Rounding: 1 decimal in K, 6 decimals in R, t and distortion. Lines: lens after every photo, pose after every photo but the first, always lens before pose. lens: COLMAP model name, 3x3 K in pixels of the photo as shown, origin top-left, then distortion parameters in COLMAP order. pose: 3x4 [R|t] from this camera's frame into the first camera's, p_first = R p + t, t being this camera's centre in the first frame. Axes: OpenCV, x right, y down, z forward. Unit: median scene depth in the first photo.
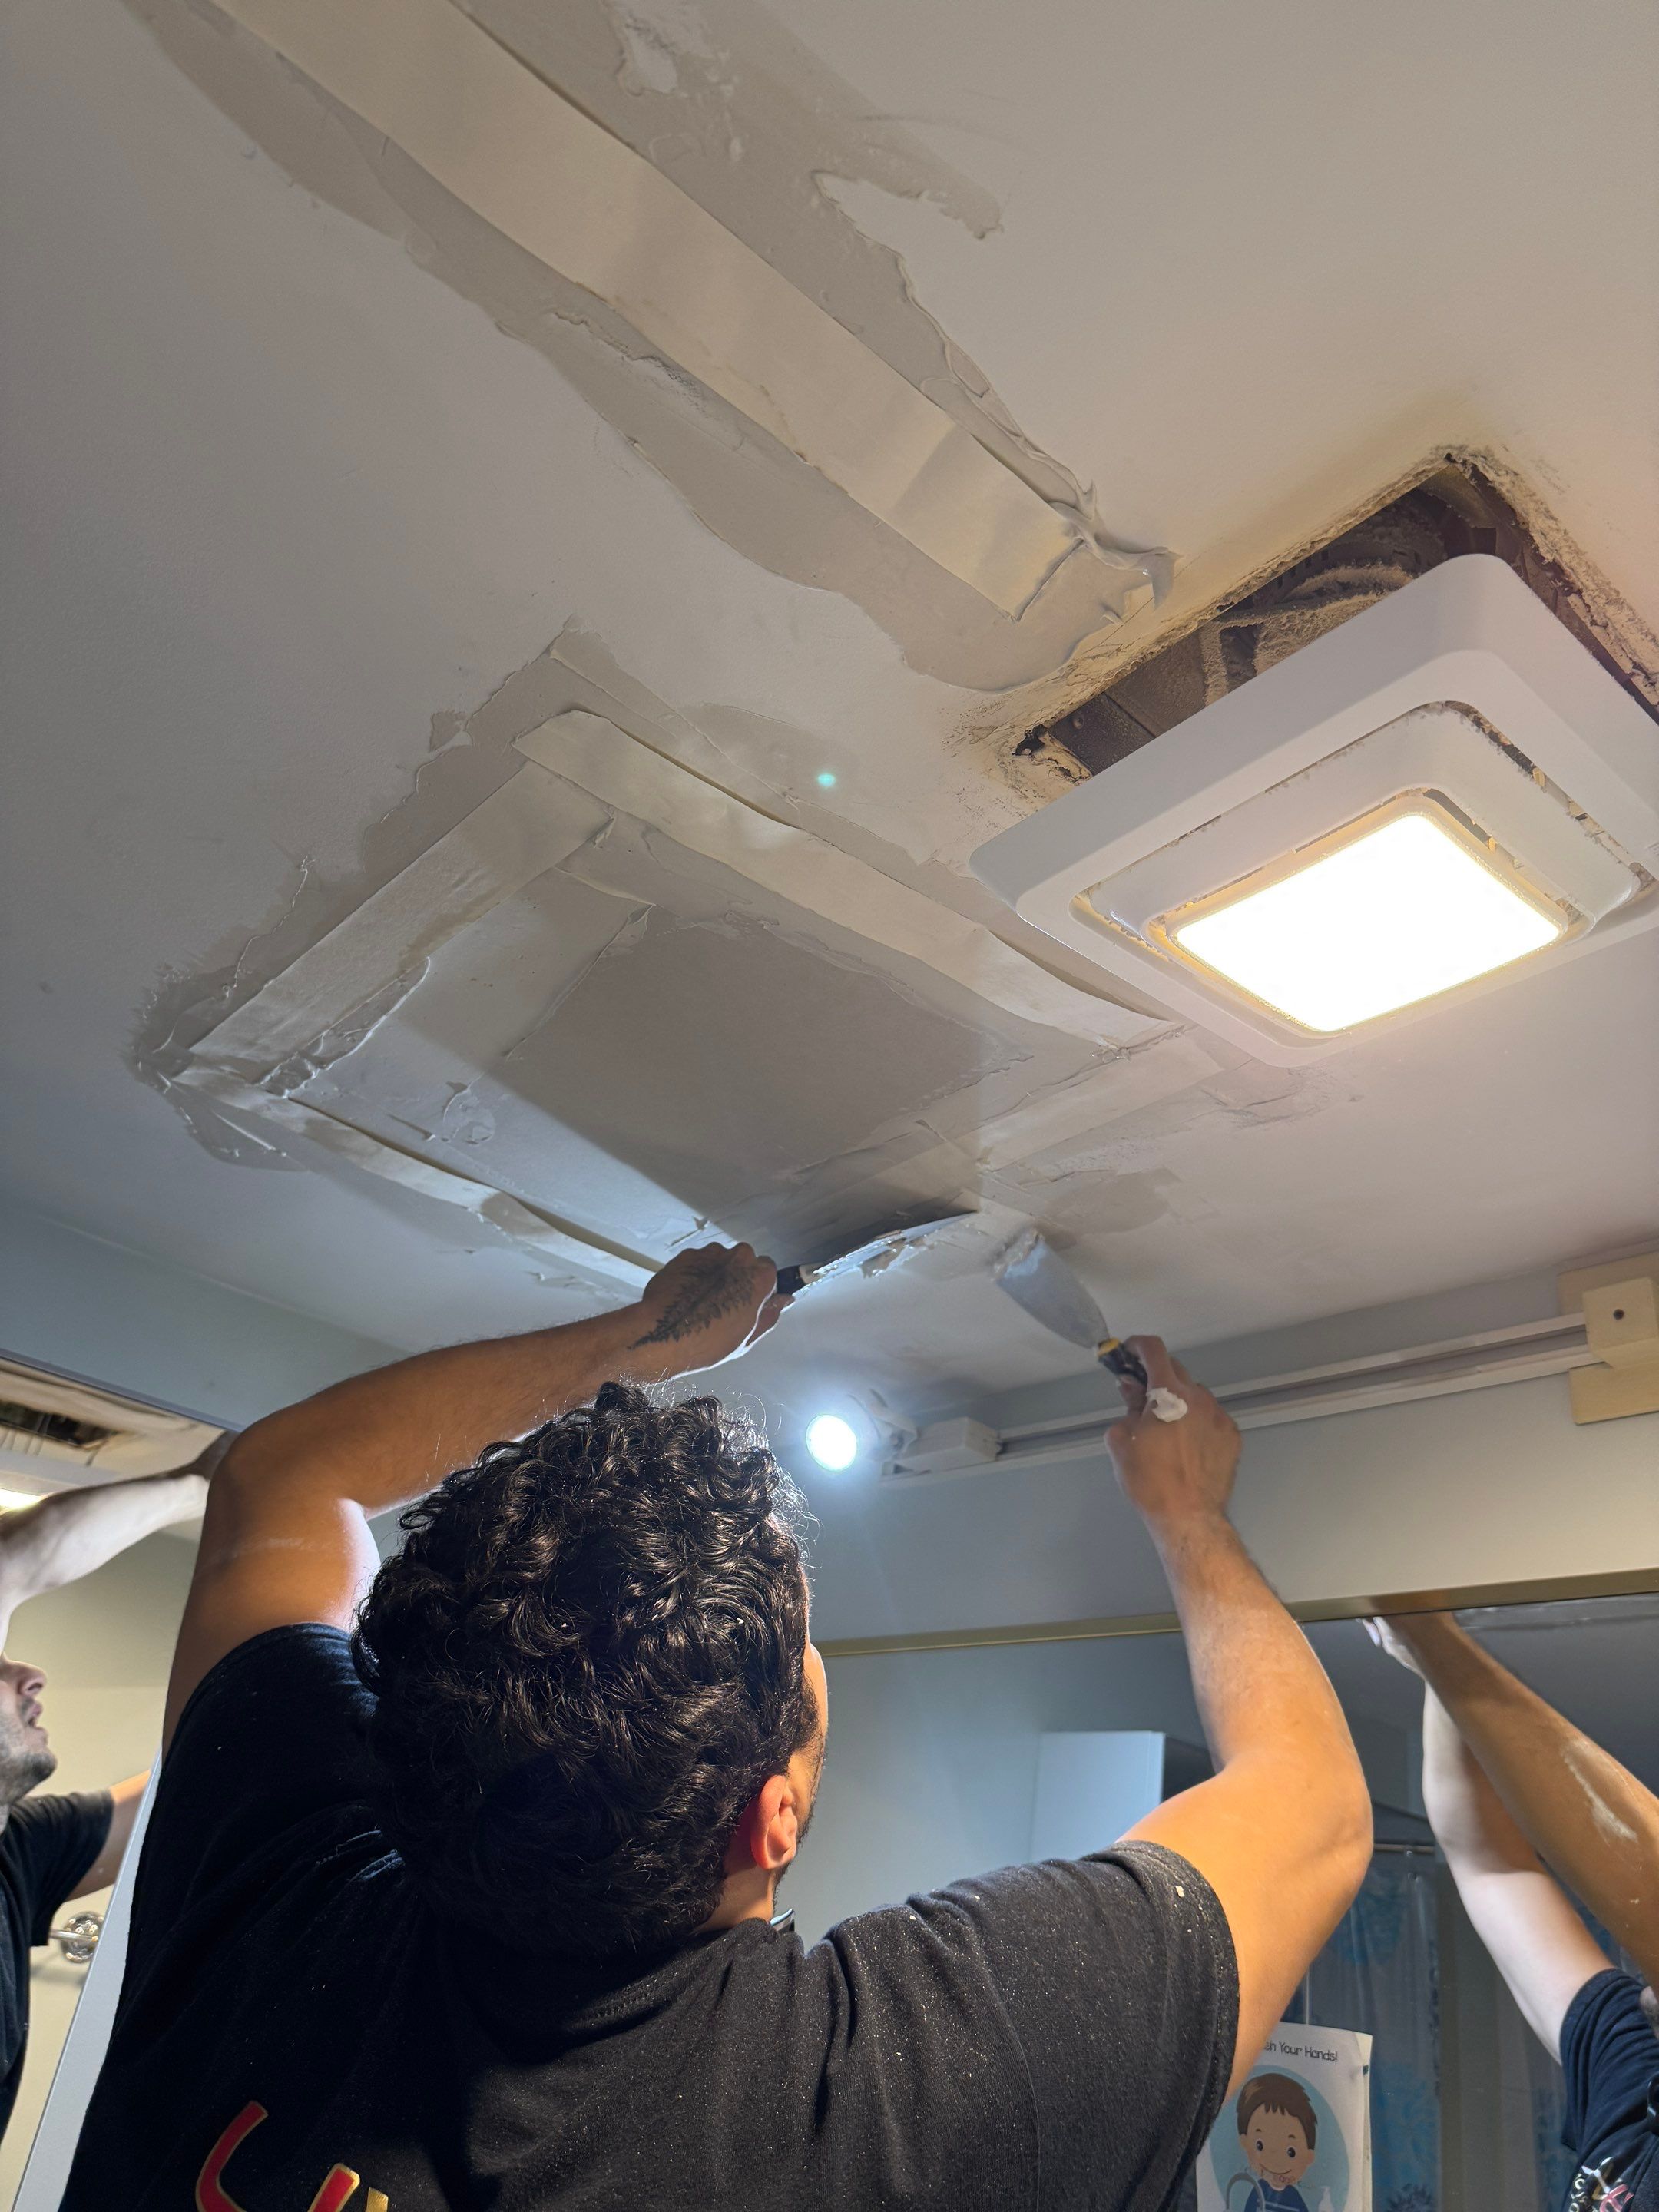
lens RADIAL K [[1605.4, 0, 848.7], [0, 1605.4, 1101.7], [0, 0, 1]] dist [0.032578, -0.042603]
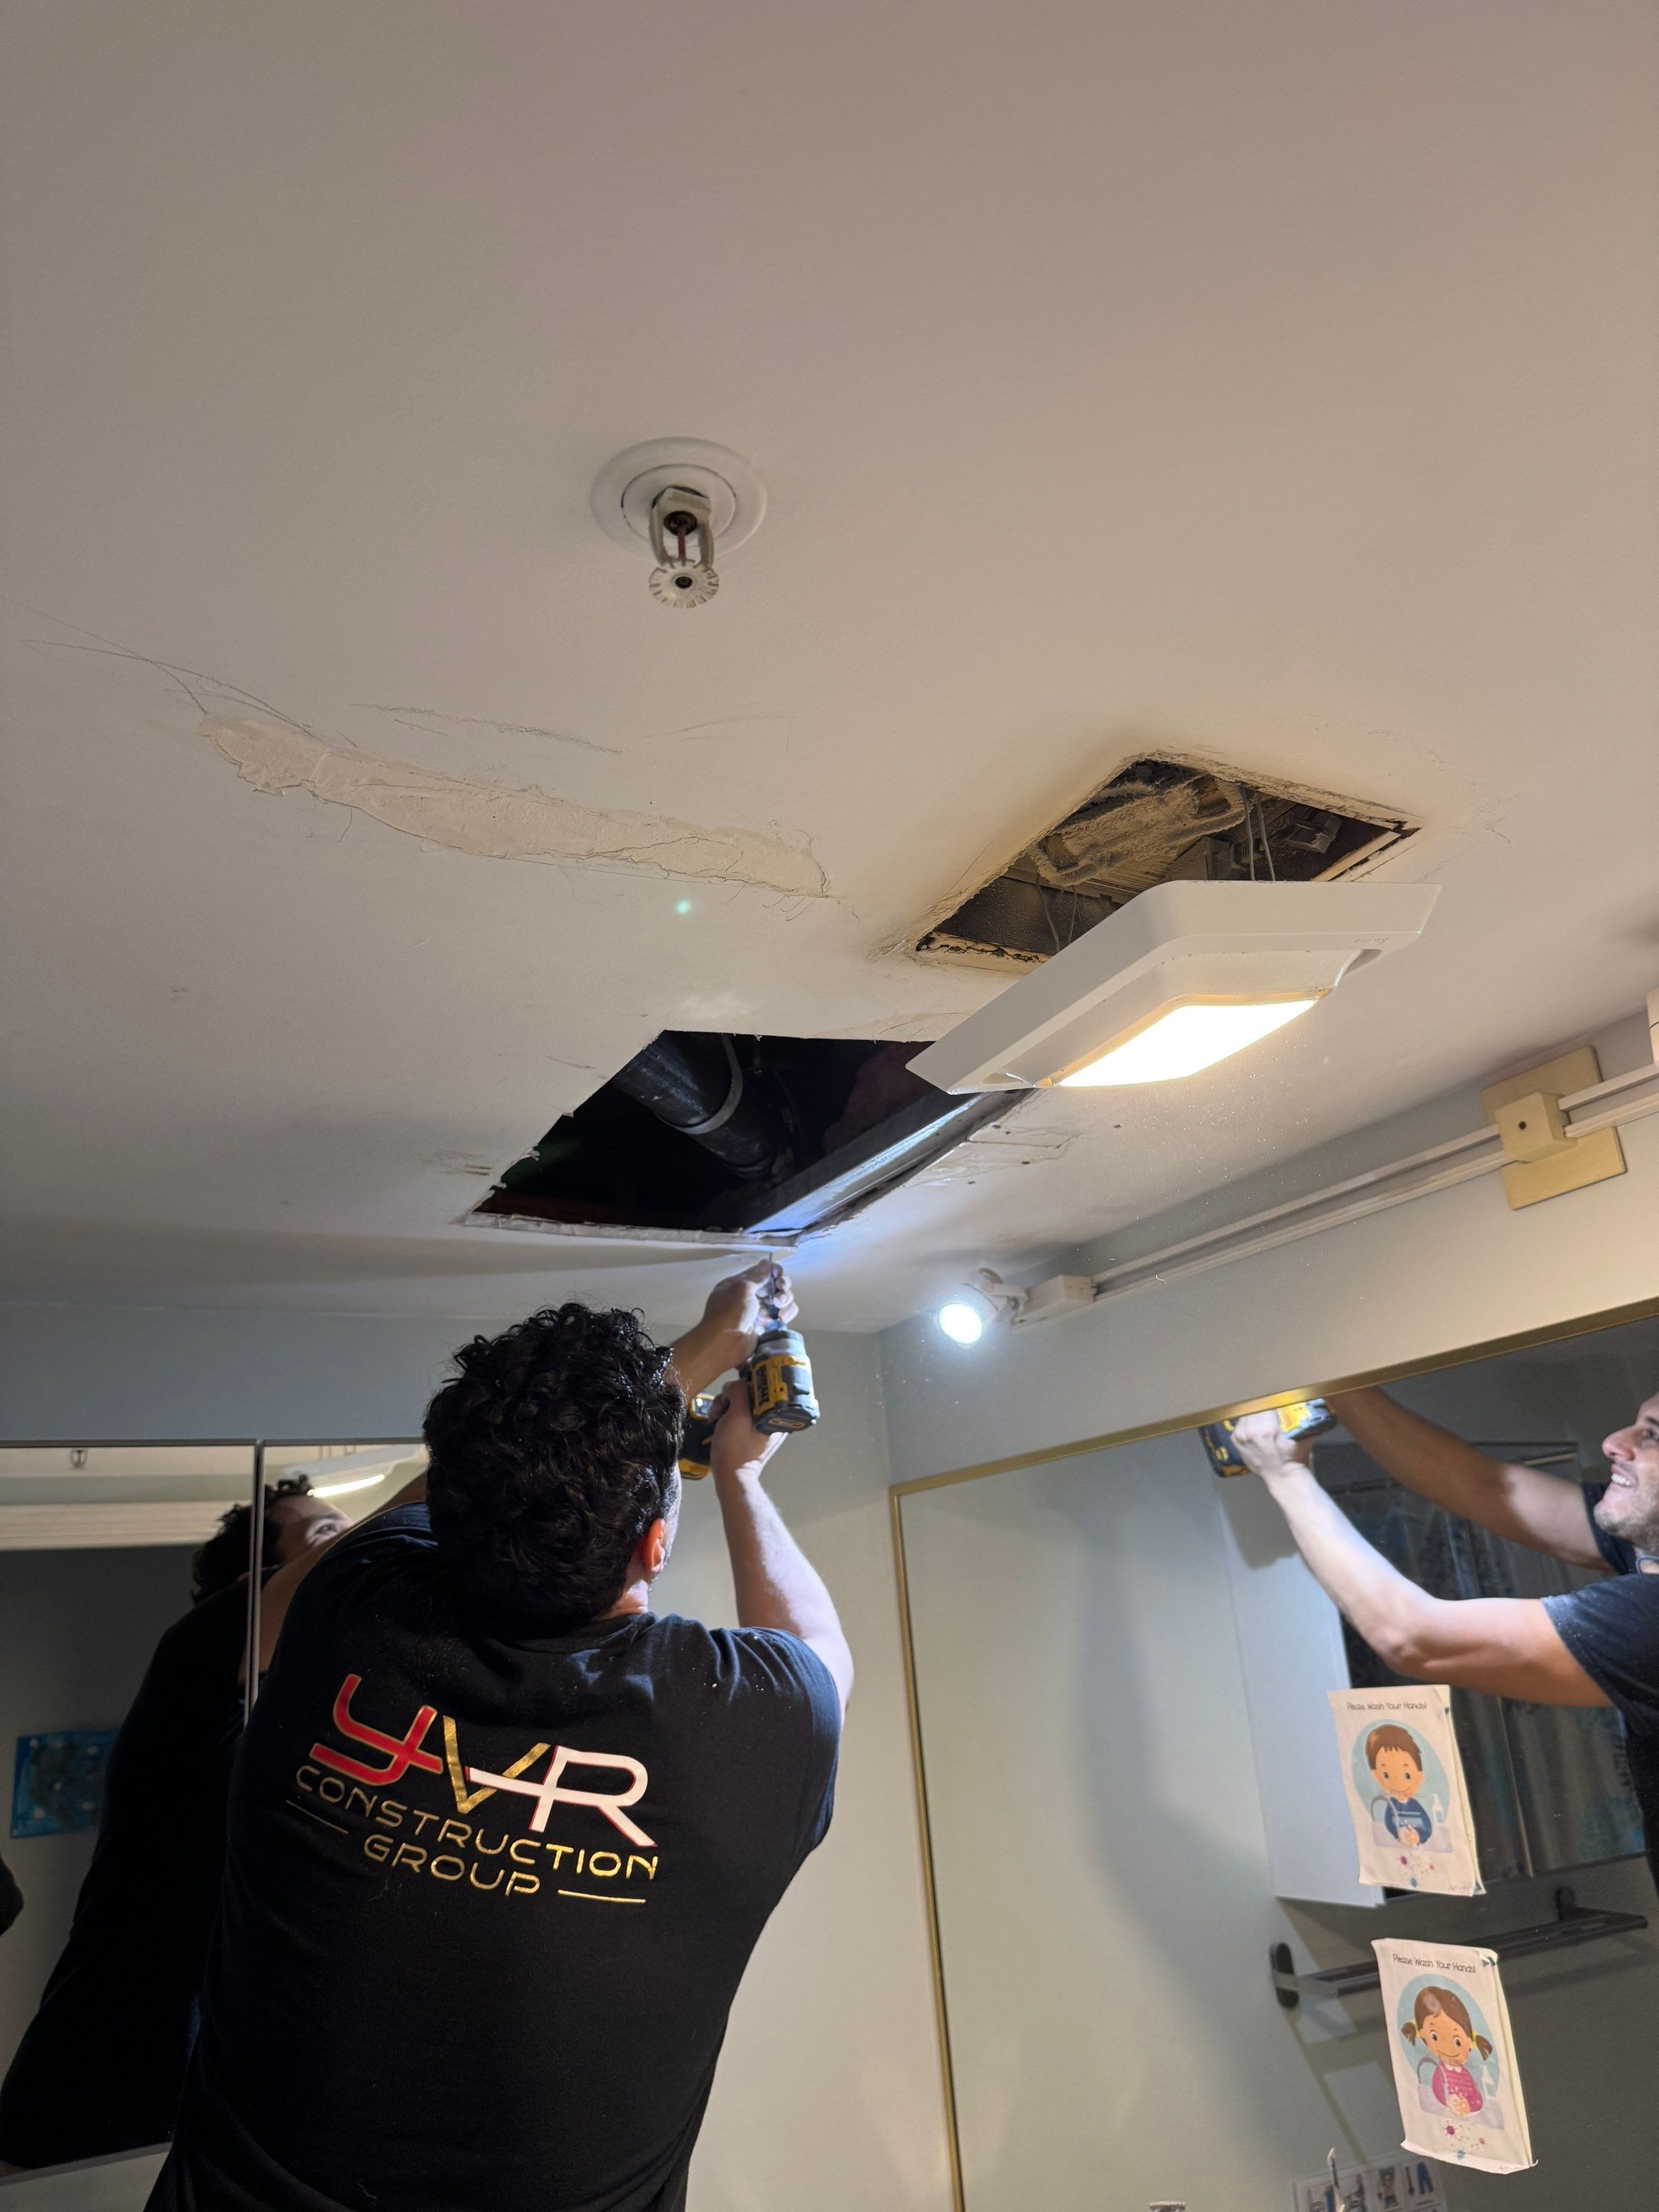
lens RADIAL K [[1600.2, 0, 826.0], [0, 1600.2, 1129.6], [0, 0, 1]] dist [0.075645, -0.093960]
pose [[0.957360, -0.262497, -0.120652, 0.154049], [0.279803, 0.946454, 0.161045, -0.313103], [0.071918, -0.187936, 0.979545, -0.385441]]
